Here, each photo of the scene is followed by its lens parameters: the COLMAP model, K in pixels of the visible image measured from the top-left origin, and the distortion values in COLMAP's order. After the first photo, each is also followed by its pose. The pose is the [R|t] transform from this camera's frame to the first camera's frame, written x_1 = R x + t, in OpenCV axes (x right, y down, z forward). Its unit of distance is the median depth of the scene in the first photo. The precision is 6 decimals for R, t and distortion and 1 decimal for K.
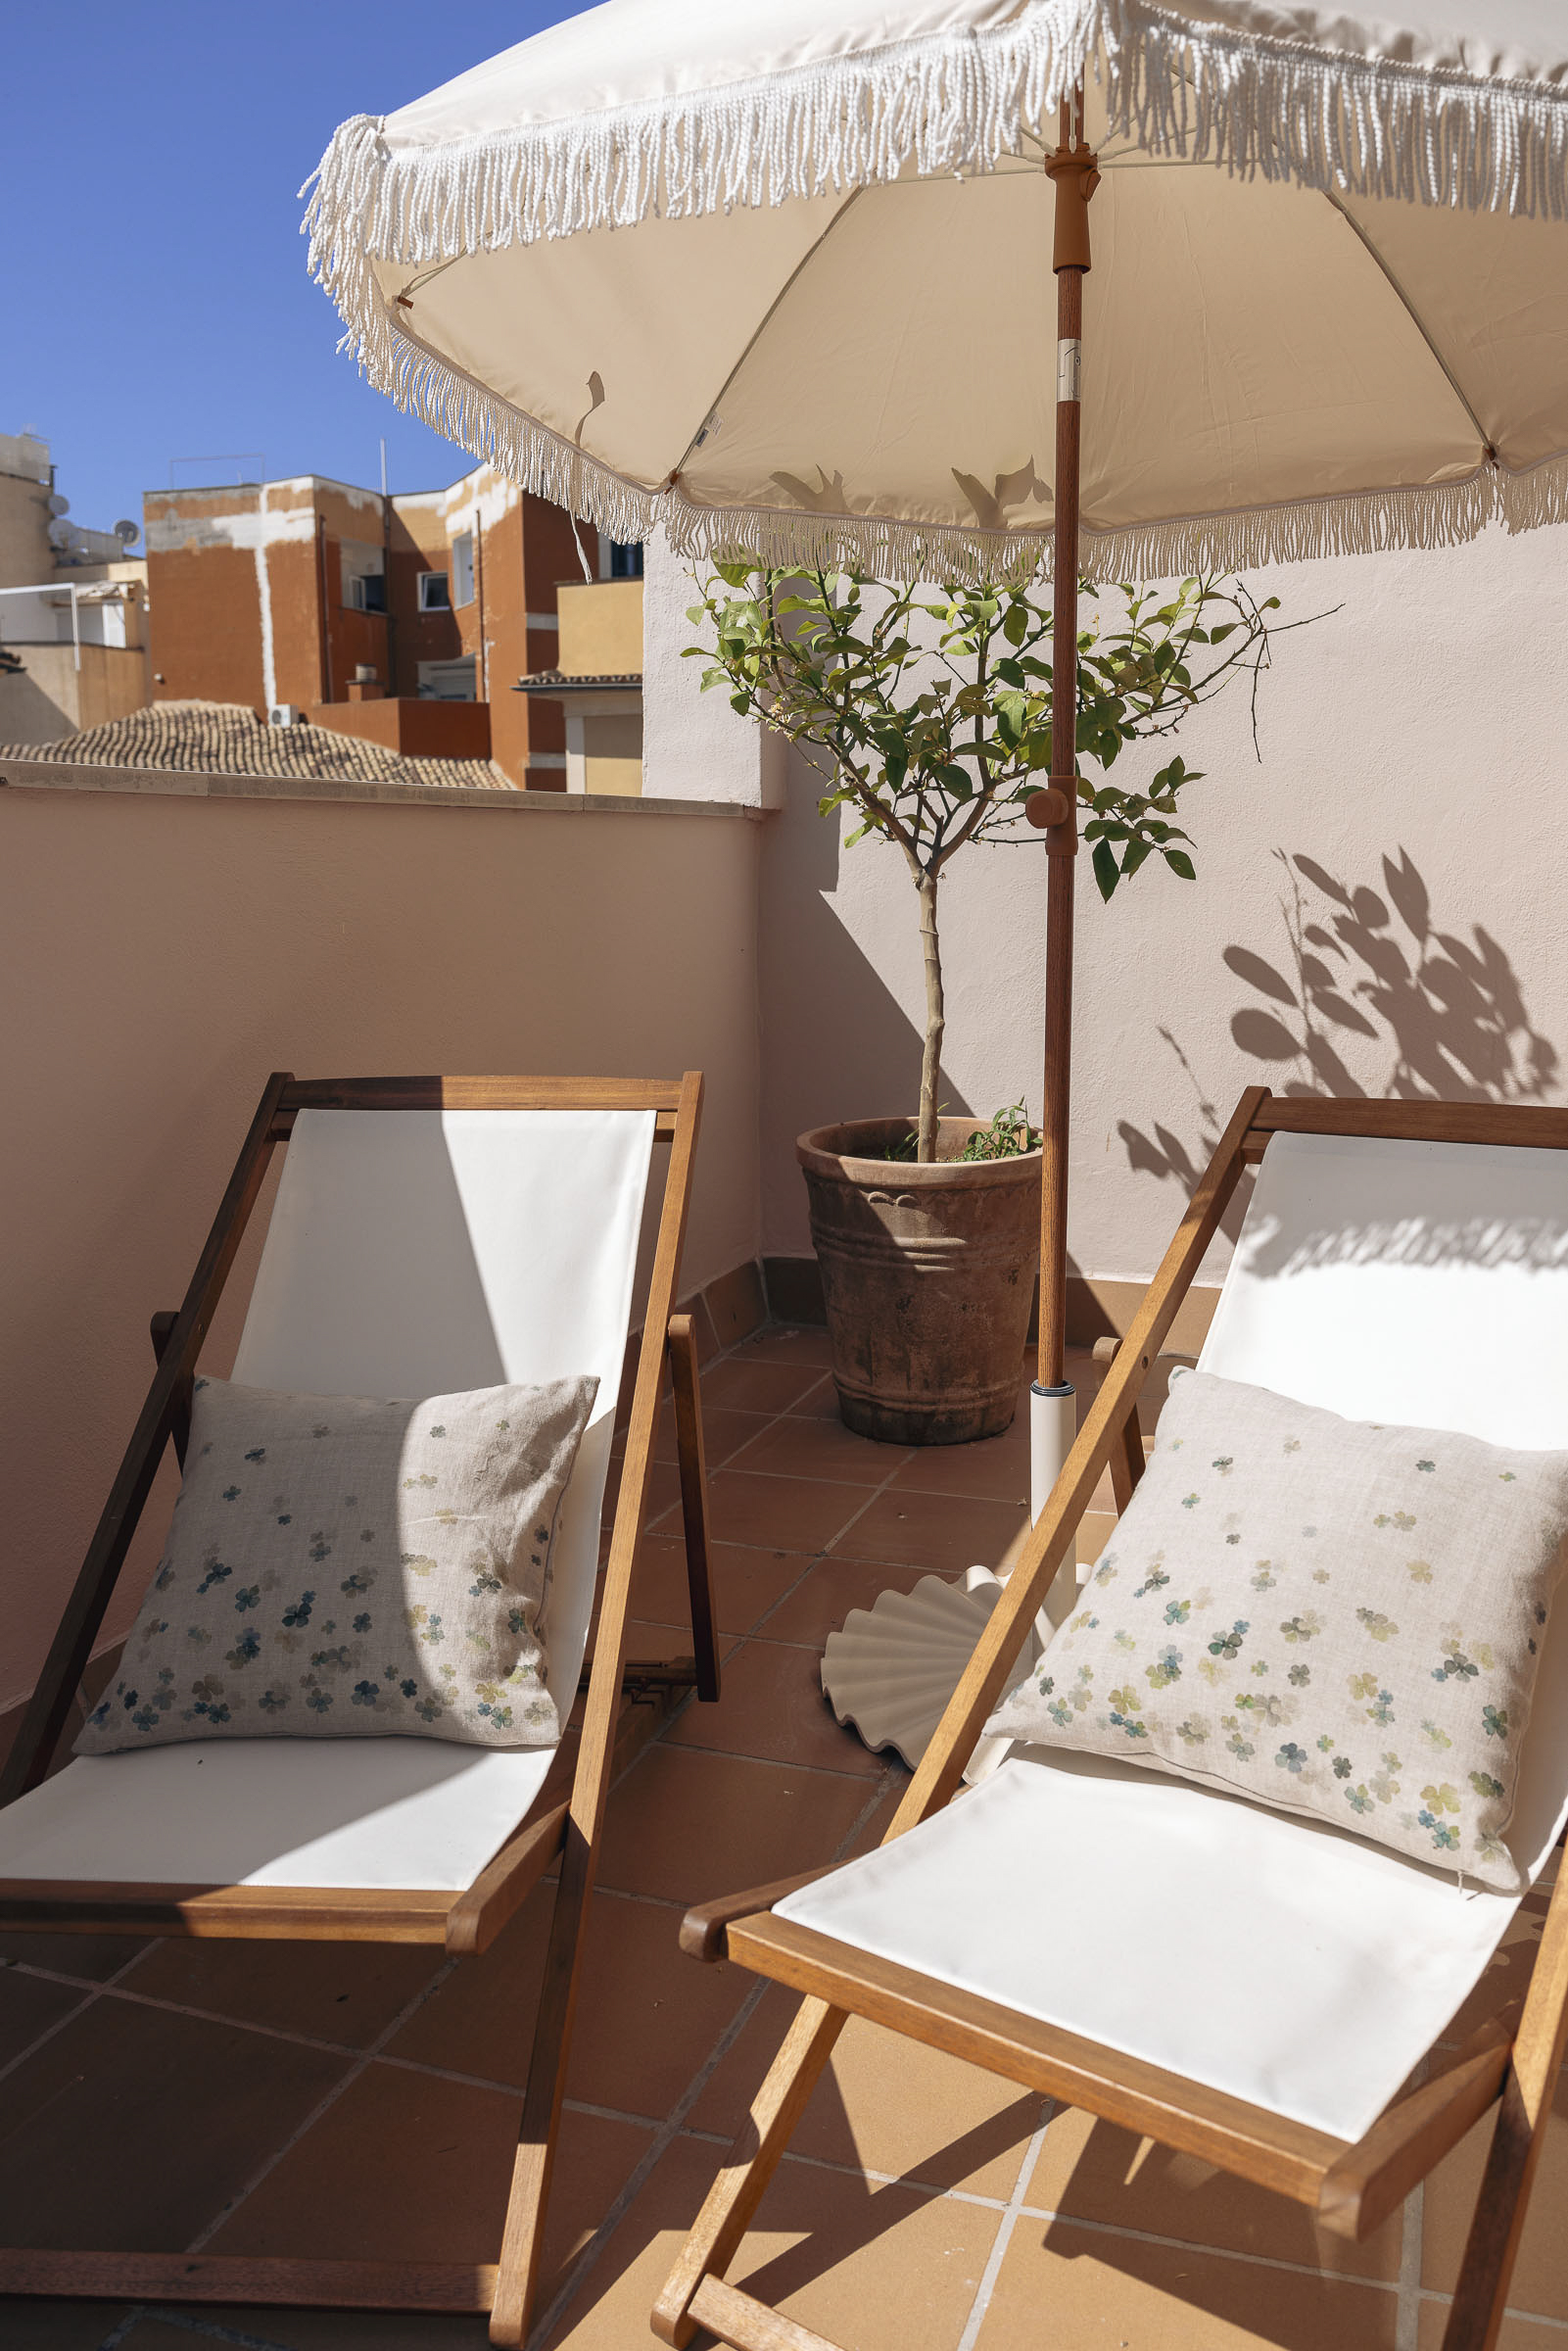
lens RADIAL K [[2012.2, 0, 784.0], [0, 2012.2, 1175.5], [0, 0, 1]] dist [-0.024143, -0.000172]
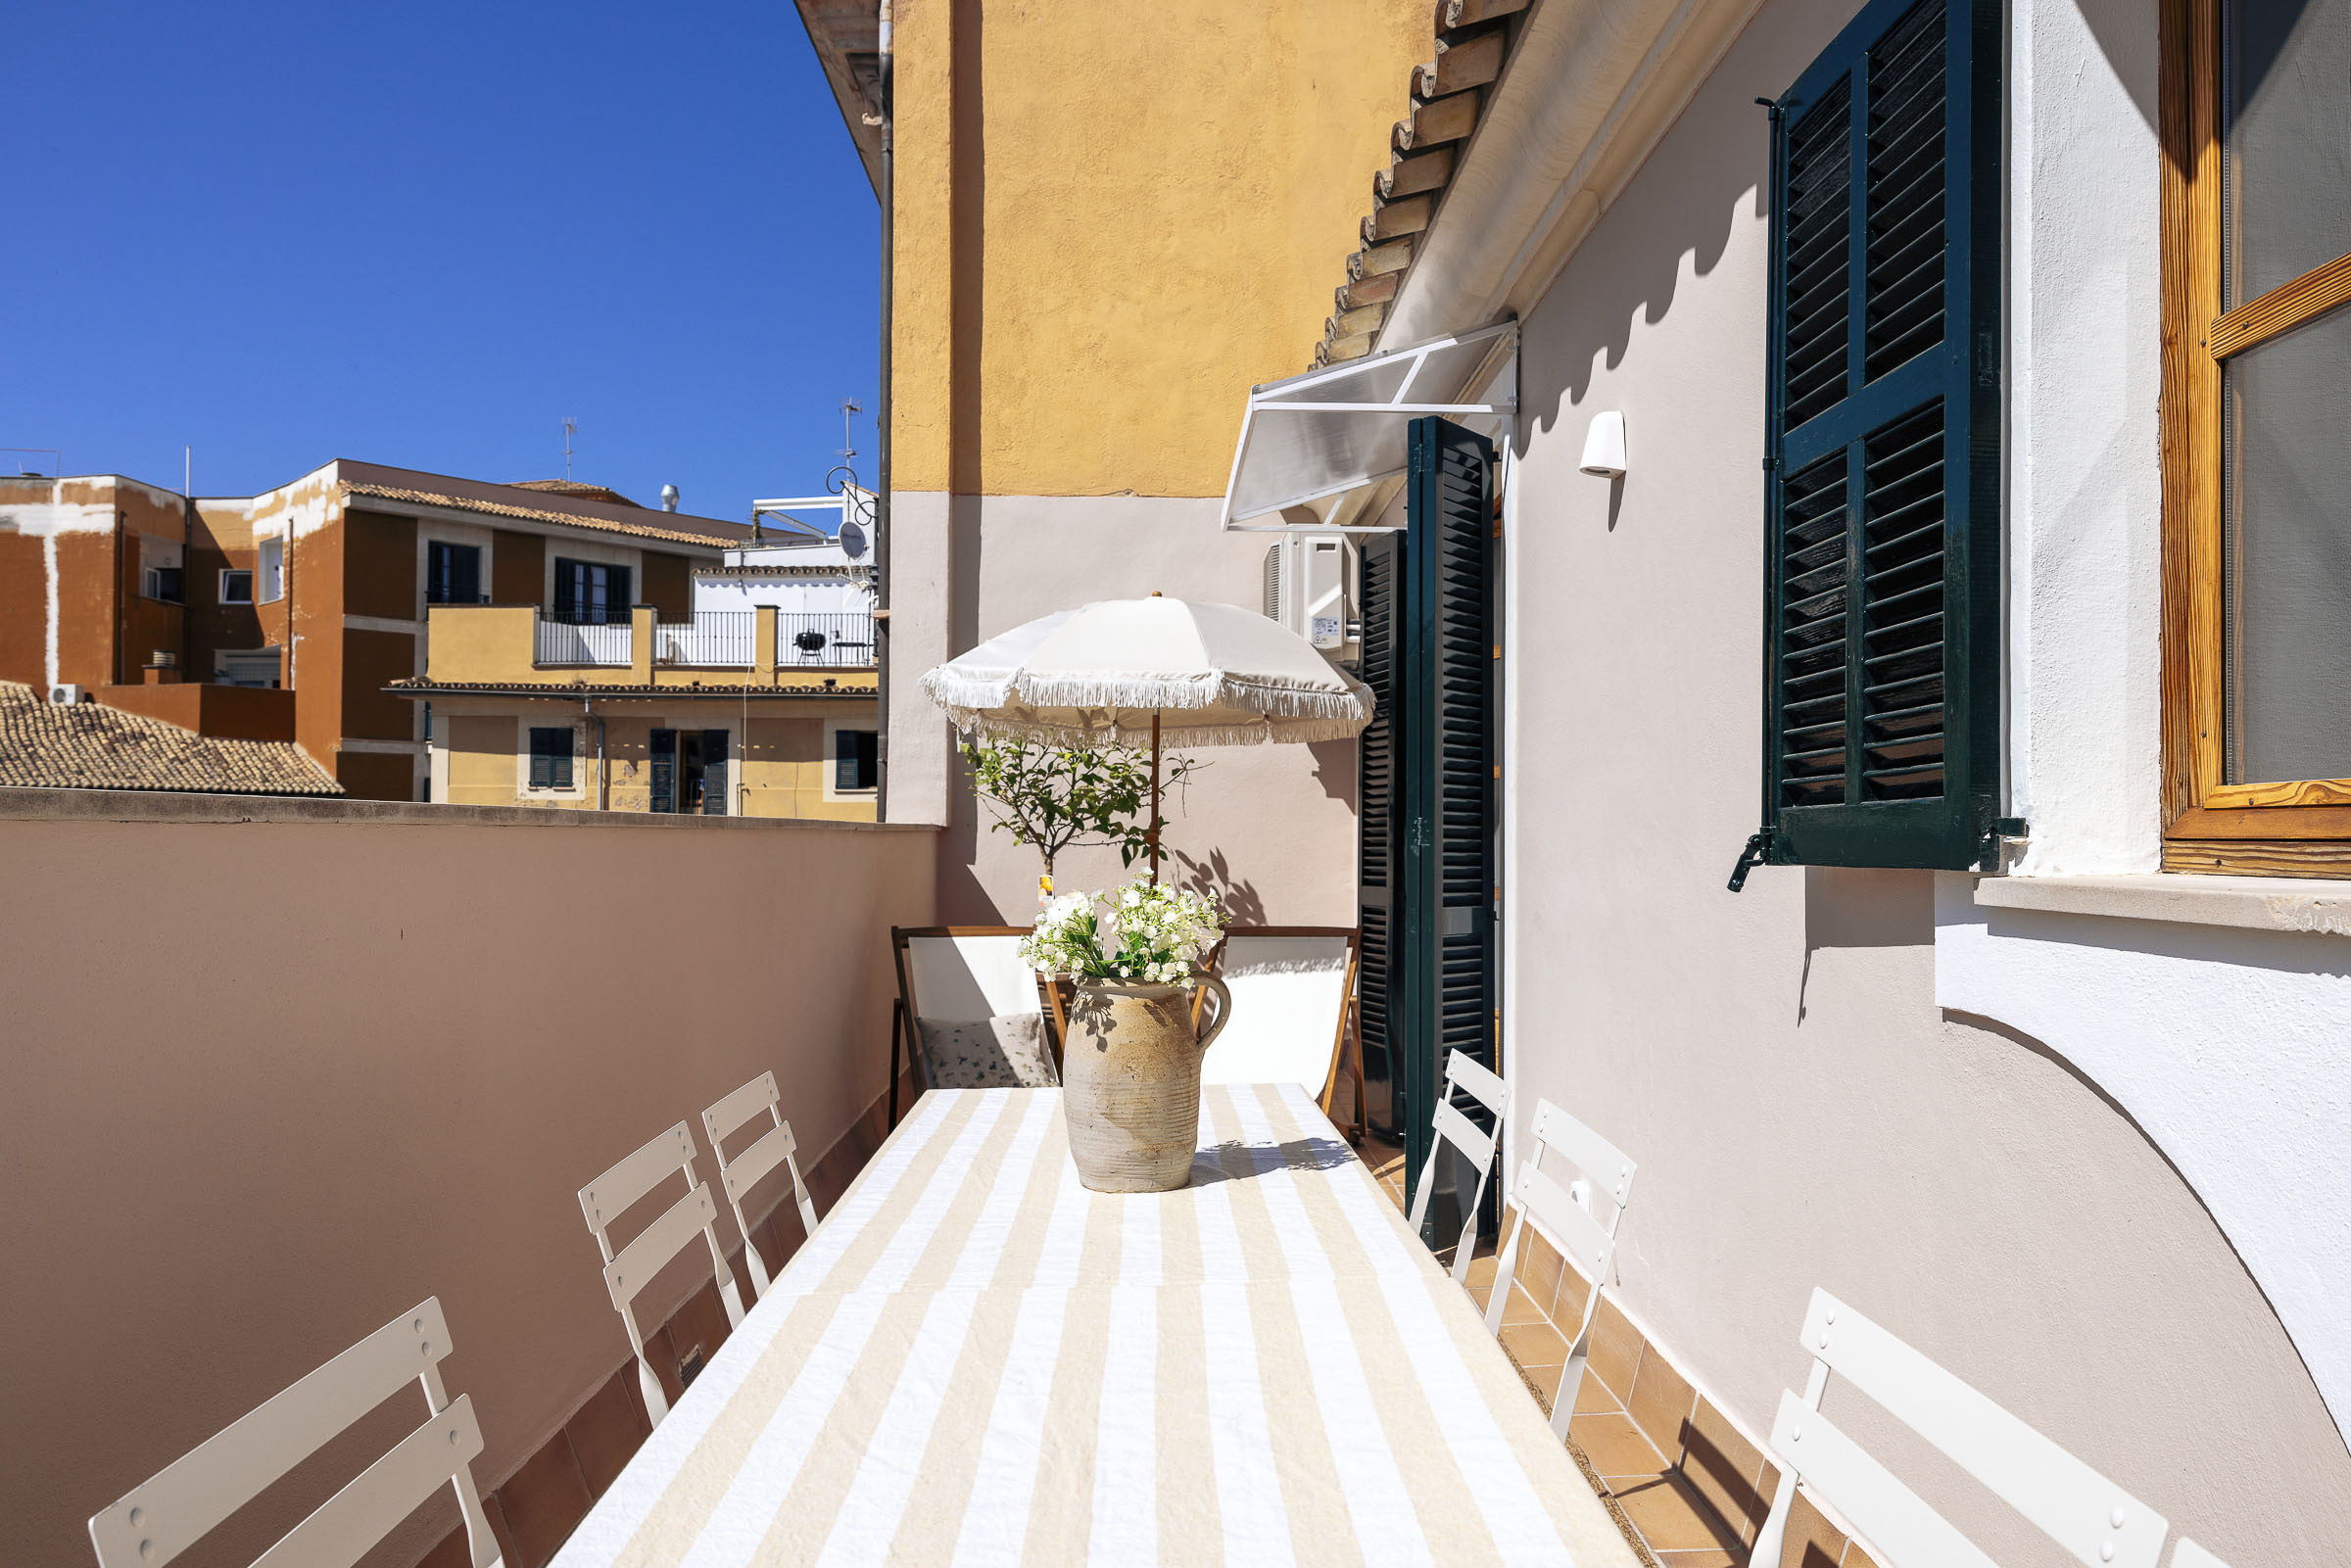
lens RADIAL K [[2566.2, 0, 1175.5], [0, 2566.2, 784.0], [0, 0, 1]] dist [-0.012343, -0.009903]
pose [[0.932284, 0.014105, 0.361451, -0.198965], [0.048072, 0.985545, -0.162452, 0.060036], [-0.358518, 0.168827, 0.918130, -0.420820]]
